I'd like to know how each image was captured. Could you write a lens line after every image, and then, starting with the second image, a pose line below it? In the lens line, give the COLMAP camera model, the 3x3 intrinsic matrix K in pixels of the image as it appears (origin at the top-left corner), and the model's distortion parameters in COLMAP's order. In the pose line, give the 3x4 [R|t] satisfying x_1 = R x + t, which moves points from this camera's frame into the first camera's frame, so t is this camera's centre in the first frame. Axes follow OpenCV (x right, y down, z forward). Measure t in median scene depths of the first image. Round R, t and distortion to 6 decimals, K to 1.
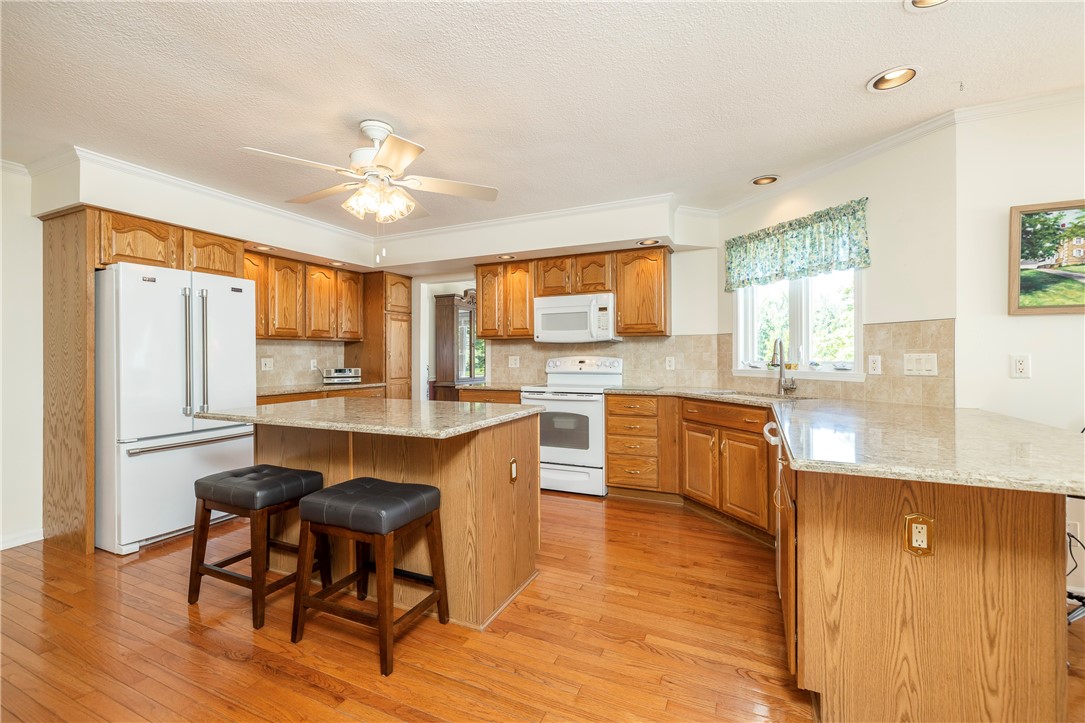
lens RADIAL K [[465.8, 0, 535.2], [0, 465.8, 359.7], [0, 0, 1]] dist [0.006414, 0.000131]
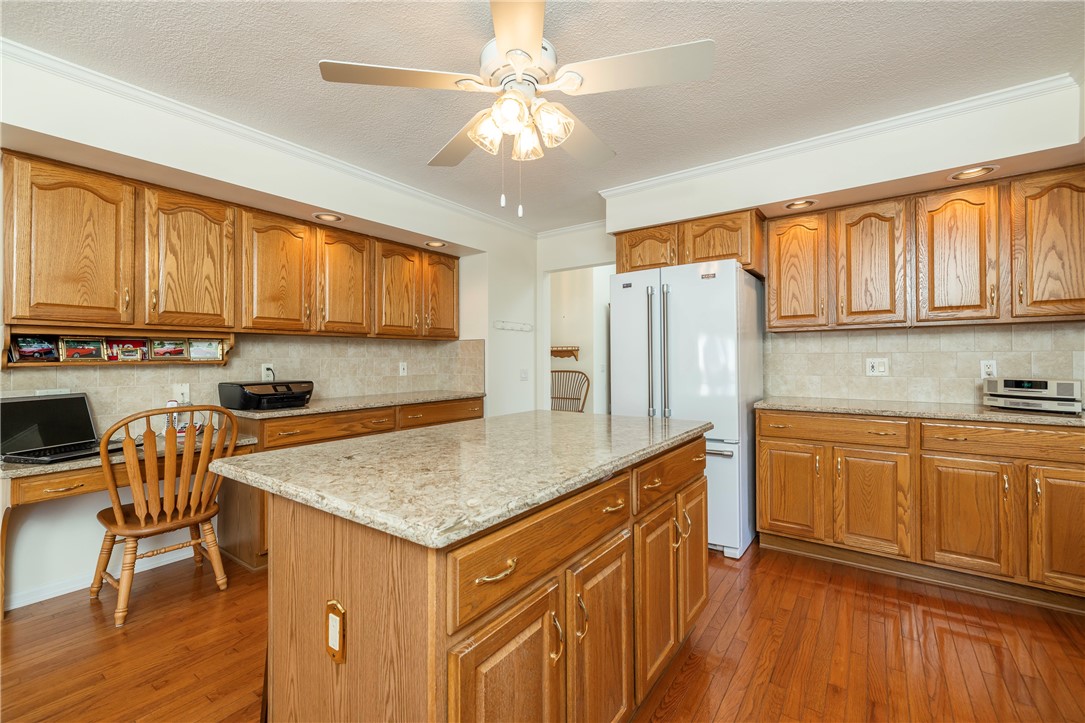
lens RADIAL K [[465.8, 0, 536.5], [0, 465.8, 354.9], [0, 0, 1]] dist [0.006414, 0.000131]
pose [[-0.191852, -0.000918, -0.981423, 0.194186], [0.000696, 0.999999, -0.001071, -0.007624], [0.981424, -0.000888, -0.191851, 0.717508]]
